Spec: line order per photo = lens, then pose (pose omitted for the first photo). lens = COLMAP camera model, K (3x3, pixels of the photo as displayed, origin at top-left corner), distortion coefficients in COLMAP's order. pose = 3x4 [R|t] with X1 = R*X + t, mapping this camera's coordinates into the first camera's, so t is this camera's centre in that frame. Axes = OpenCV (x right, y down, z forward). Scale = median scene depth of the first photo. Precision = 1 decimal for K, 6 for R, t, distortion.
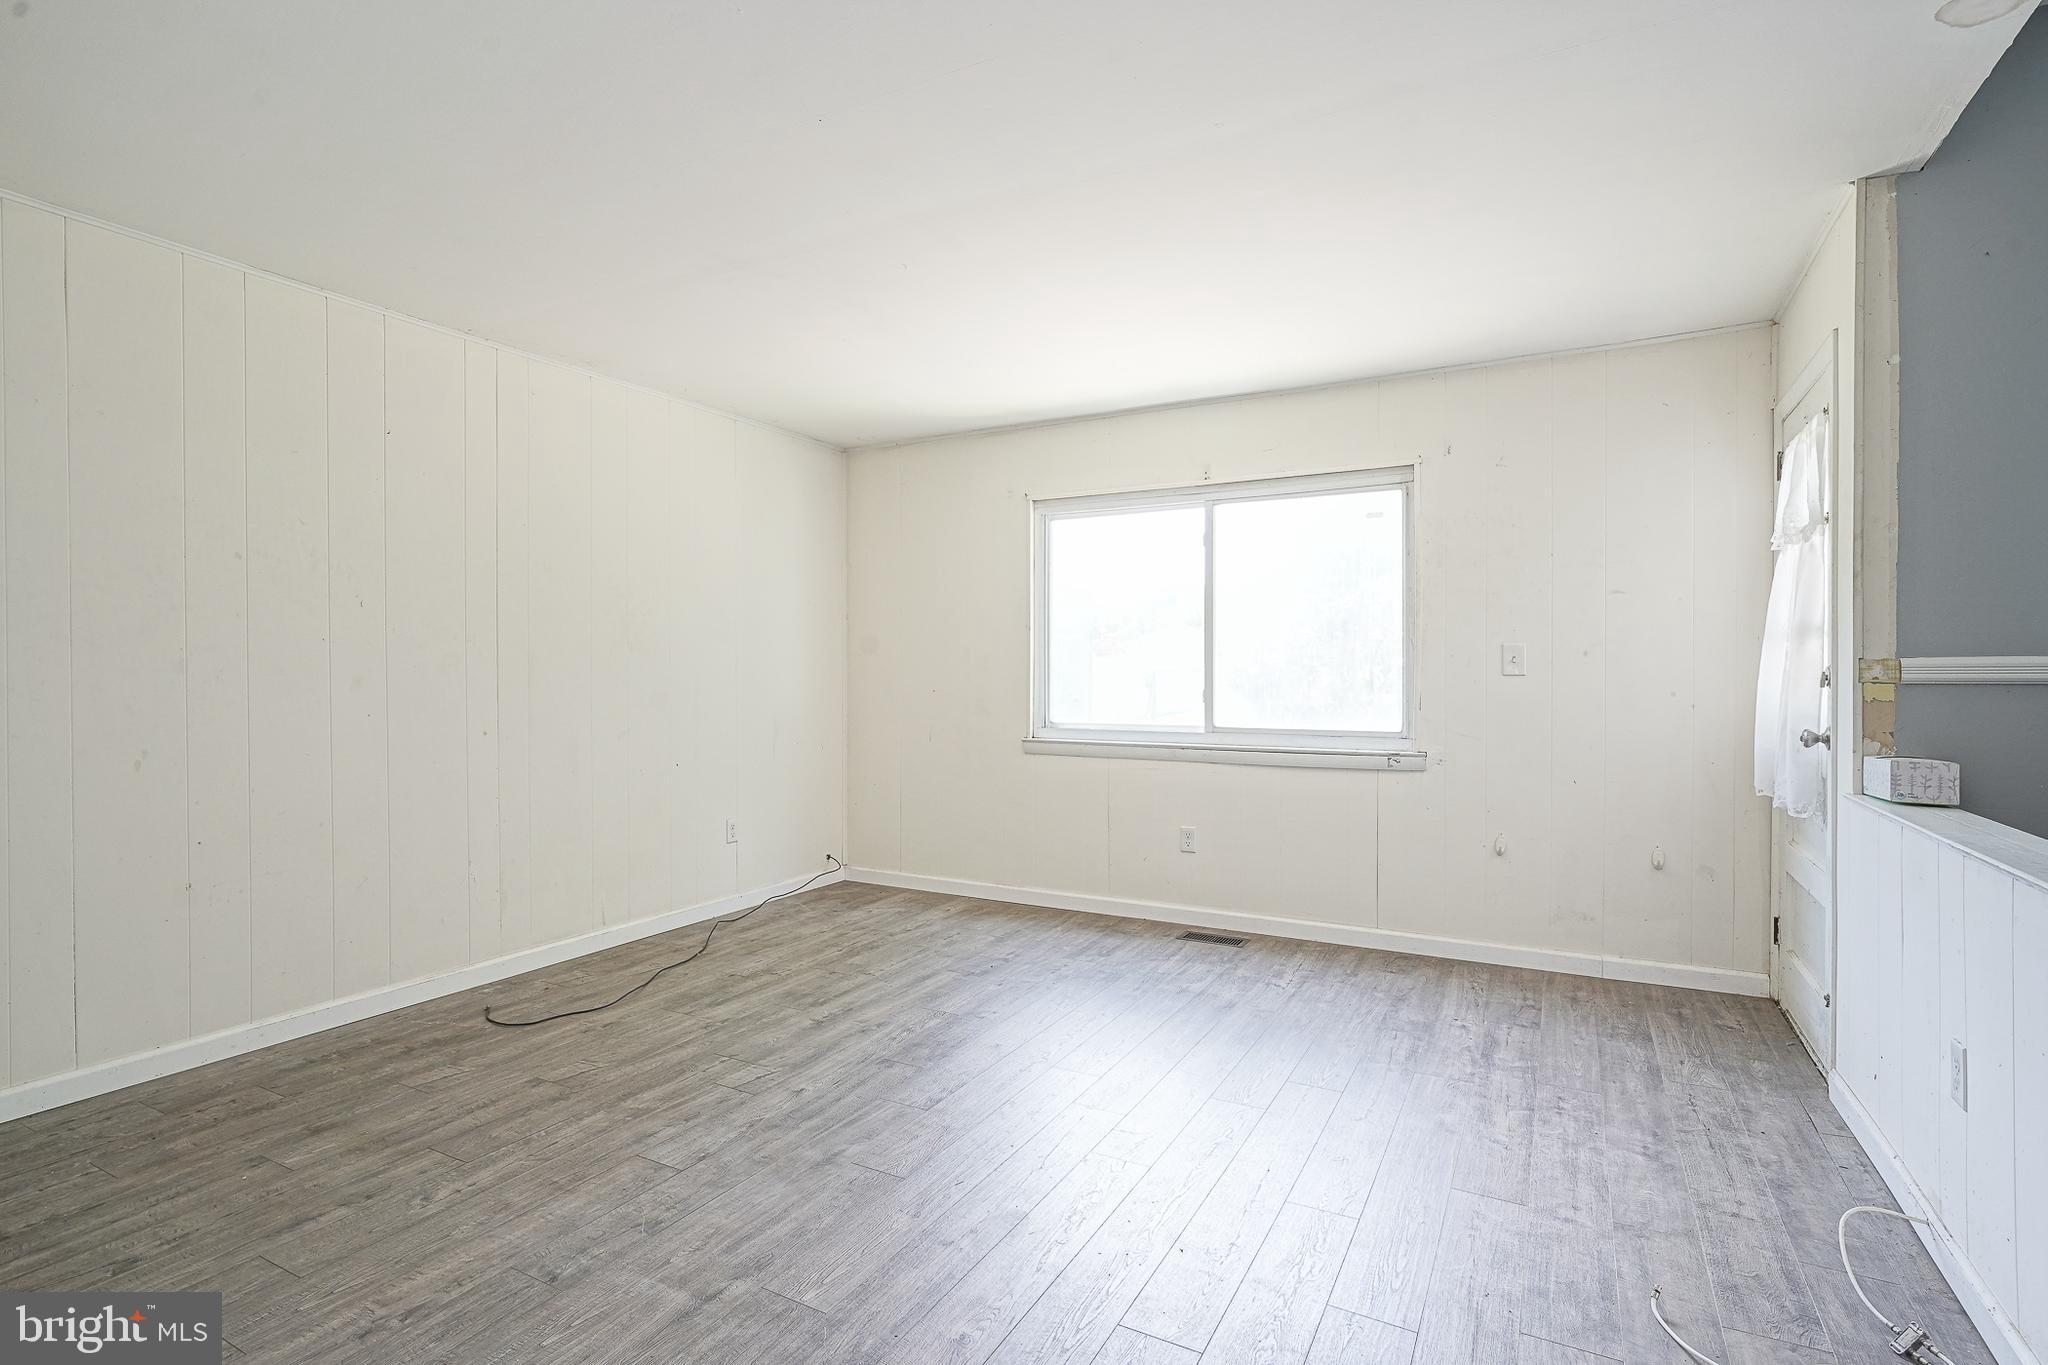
lens RADIAL K [[1004.4, 0, 1025.2], [0, 1004.4, 682.7], [0, 0, 1]] dist [-0.011110, 0.004487]
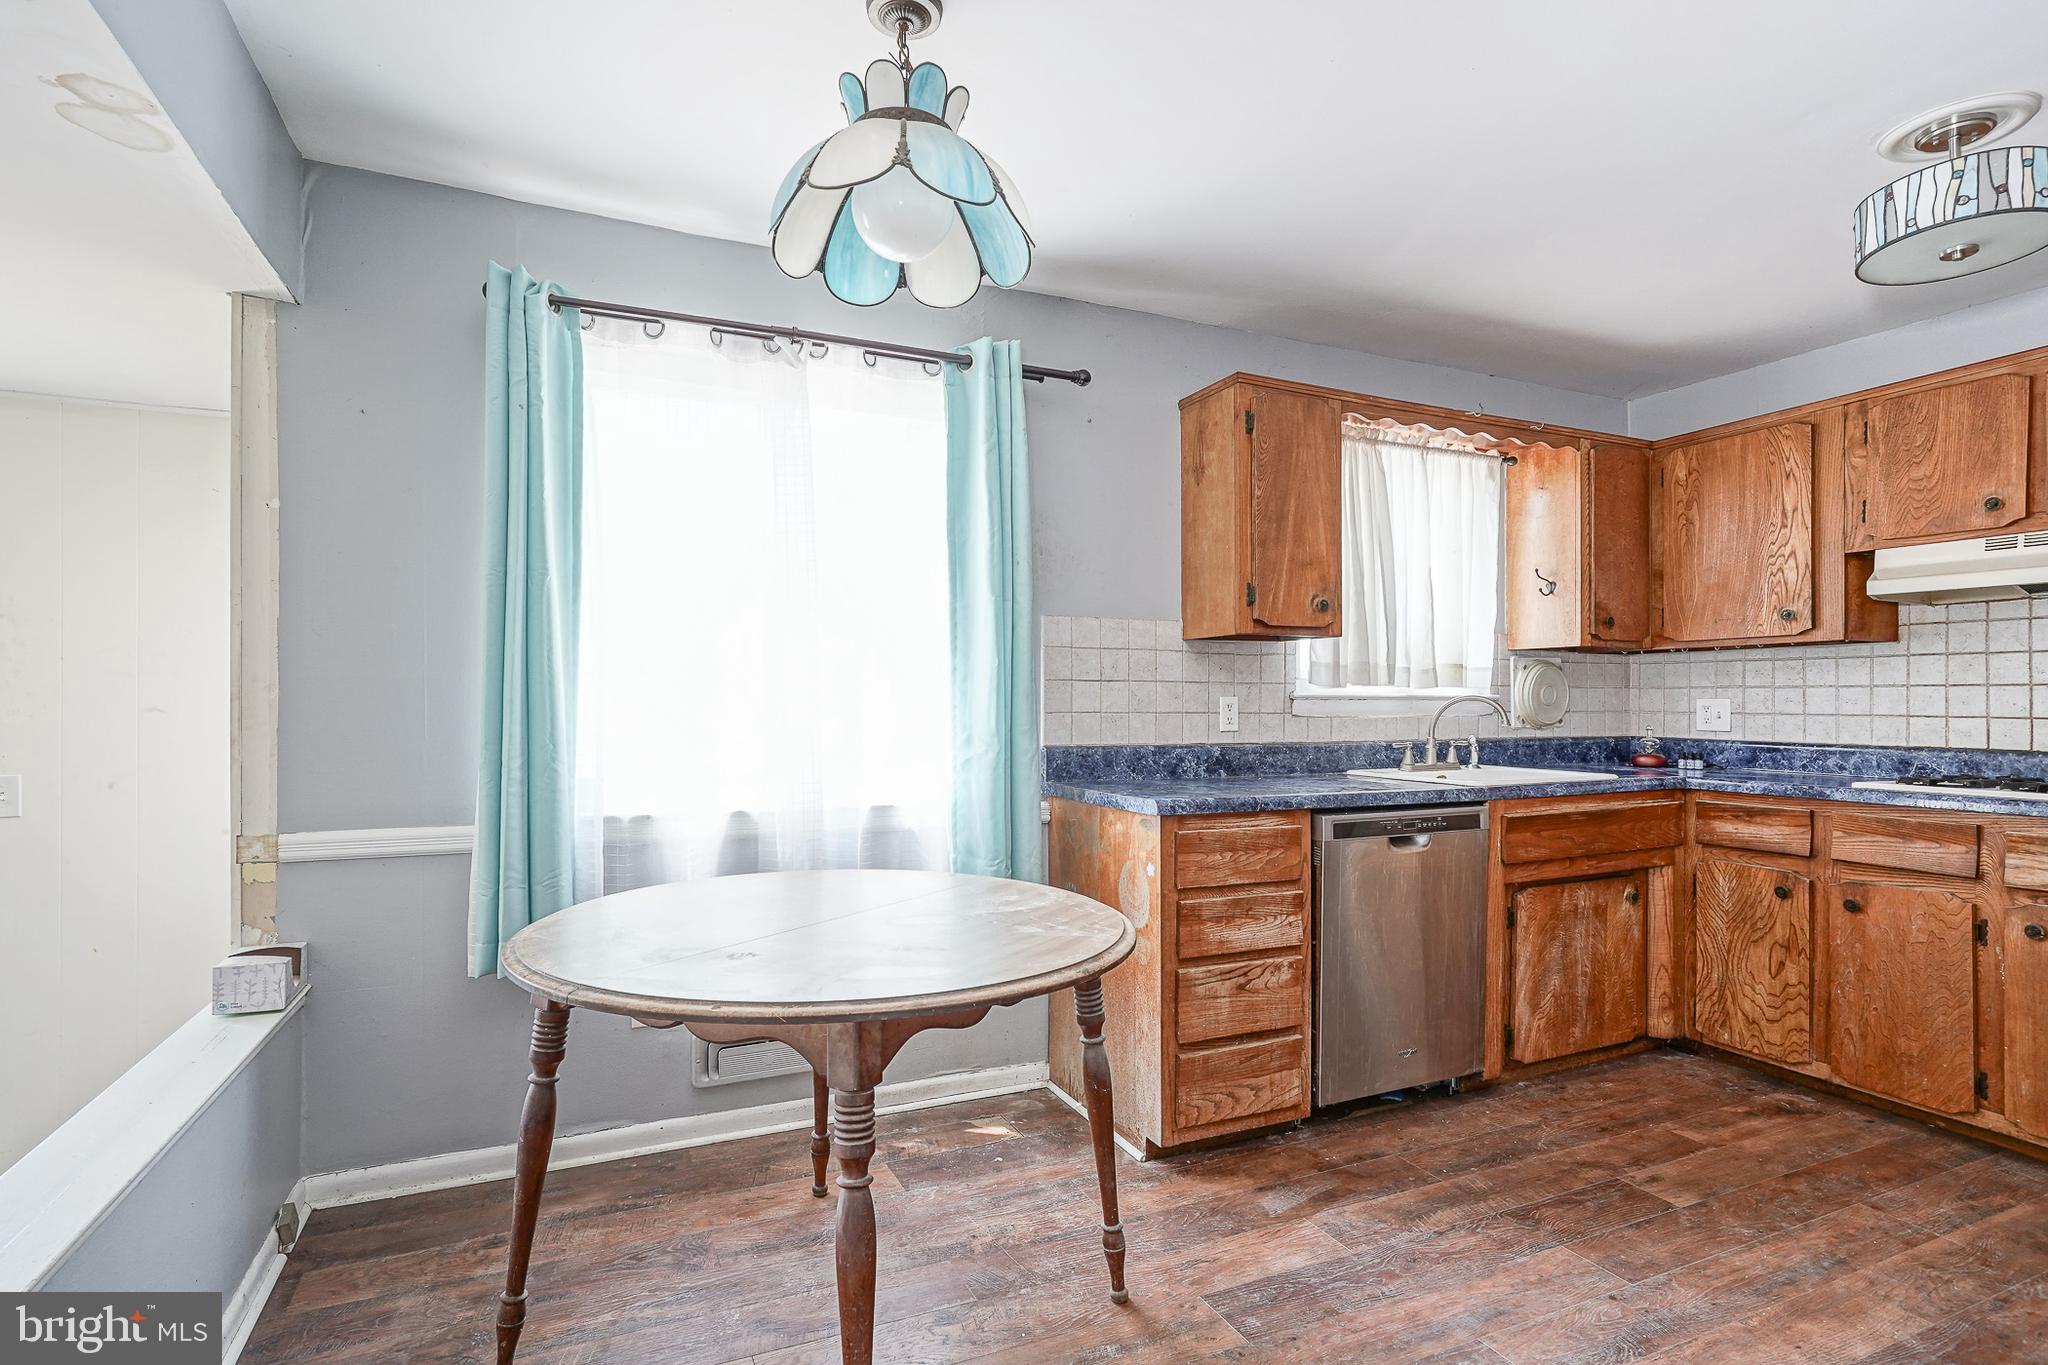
lens RADIAL K [[1004.4, 0, 999.0], [0, 1004.4, 693.6], [0, 0, 1]] dist [-0.011110, 0.004487]
pose [[0.623395, 0.004227, 0.781896, 0.572073], [0.003988, 0.999955, -0.008586, -0.141171], [-0.781897, 0.008471, 0.623350, -0.075318]]
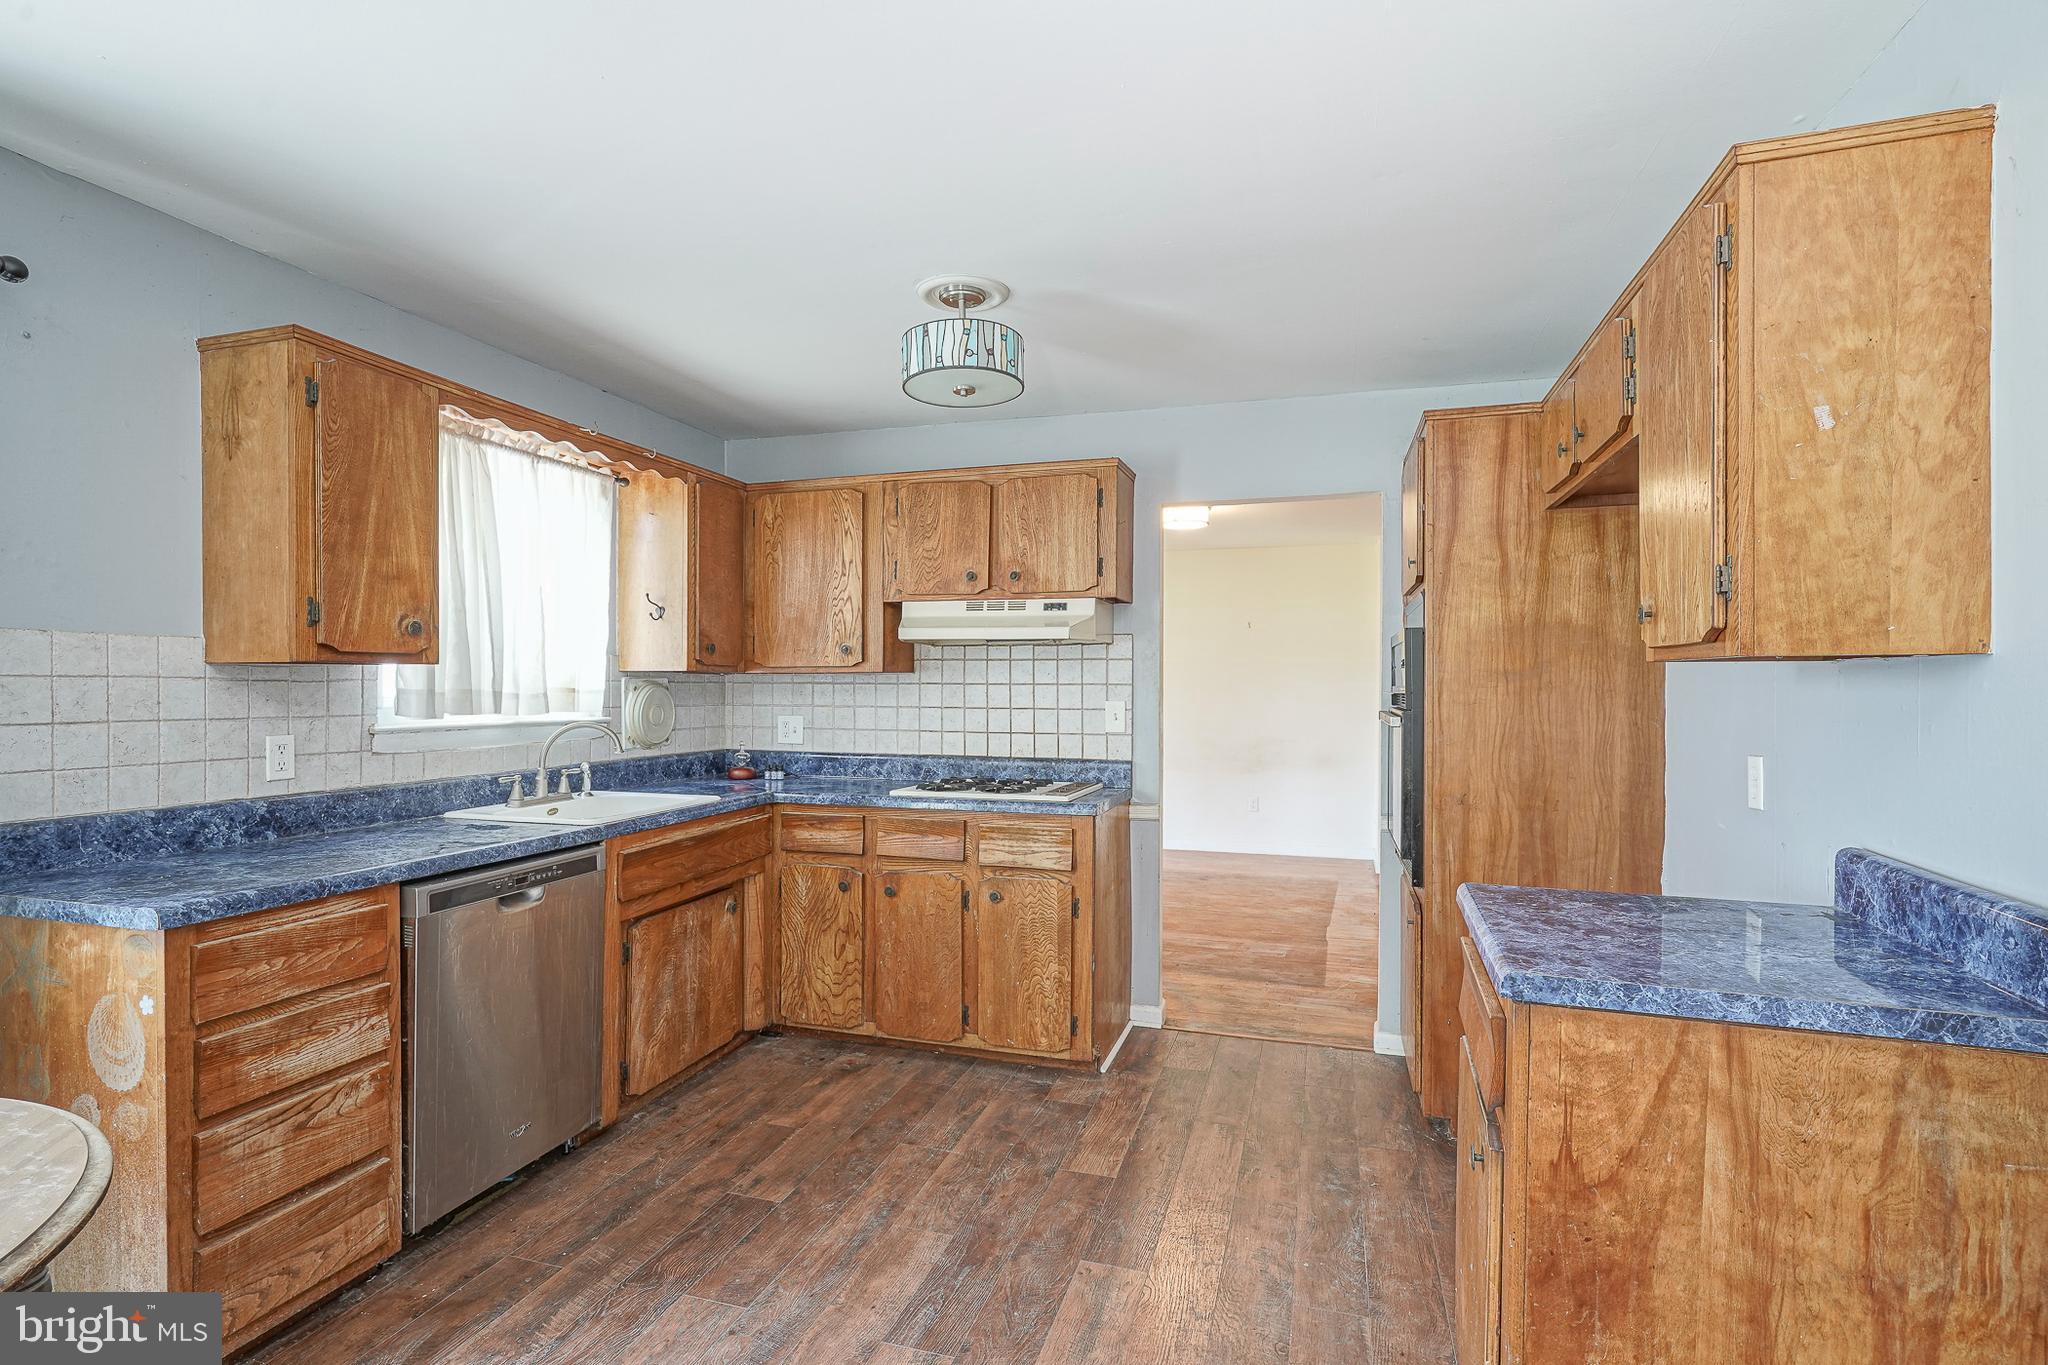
lens RADIAL K [[1004.4, 0, 1019.6], [0, 1004.4, 689.6], [0, 0, 1]] dist [-0.011110, 0.004487]
pose [[-0.187518, -0.005439, 0.982246, 0.647234], [0.004723, 0.999968, 0.006439, -0.197834], [-0.982250, 0.005846, -0.187486, -0.040196]]
